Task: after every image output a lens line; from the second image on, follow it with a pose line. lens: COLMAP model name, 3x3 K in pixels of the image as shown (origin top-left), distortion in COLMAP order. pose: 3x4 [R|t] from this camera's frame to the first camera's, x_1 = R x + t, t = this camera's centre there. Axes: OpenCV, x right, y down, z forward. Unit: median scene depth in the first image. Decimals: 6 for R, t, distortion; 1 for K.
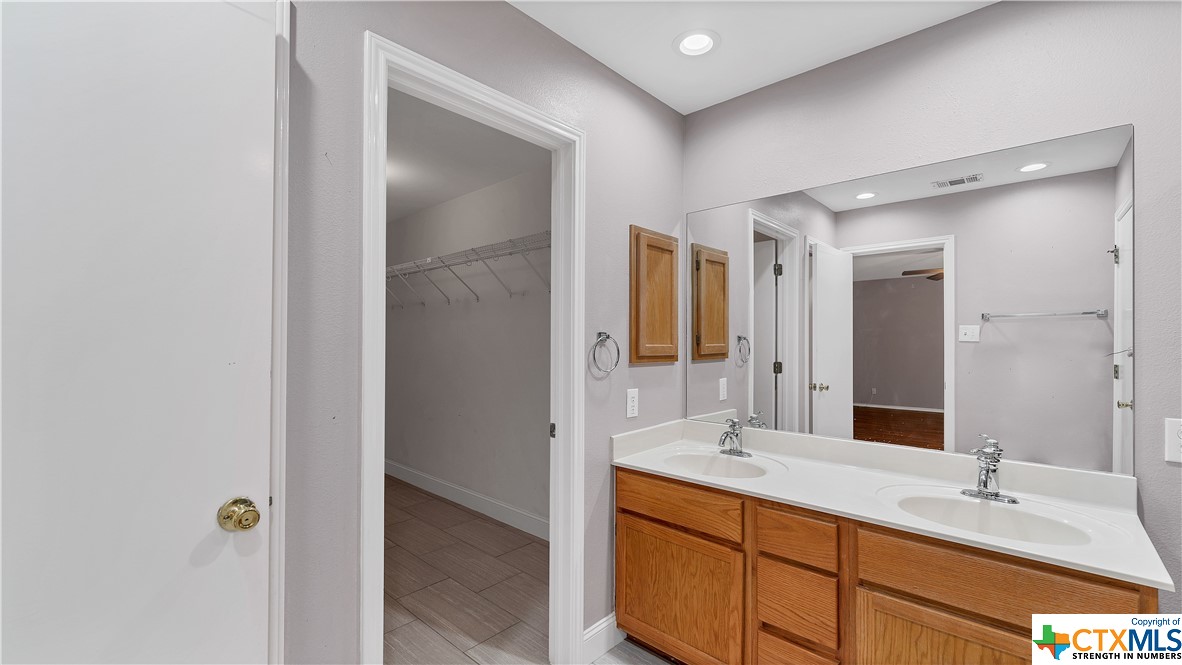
lens RADIAL K [[483.6, 0, 594.8], [0, 483.6, 332.2], [0, 0, 1]] dist [0.001843, 0.000385]
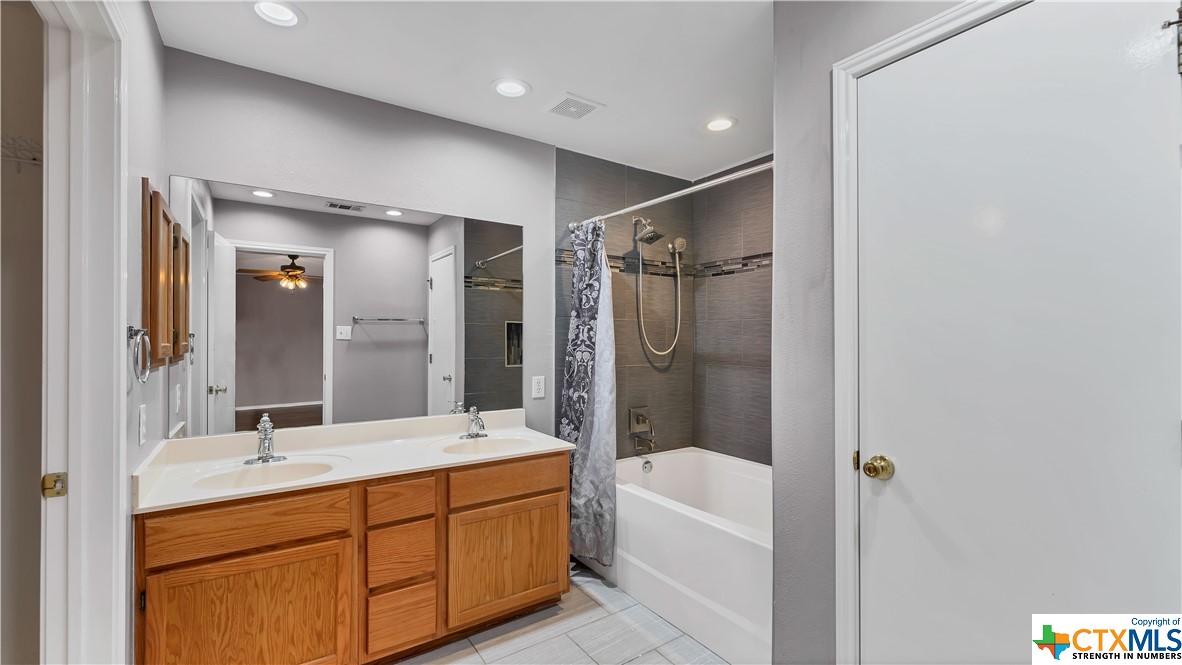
lens RADIAL K [[483.6, 0, 594.8], [0, 483.6, 332.2], [0, 0, 1]] dist [0.001843, 0.000385]
pose [[0.242201, 0.012823, 0.970141, -0.548388], [-0.015540, 0.999836, -0.009335, 0.006073], [-0.970102, -0.012815, 0.242360, 0.205779]]
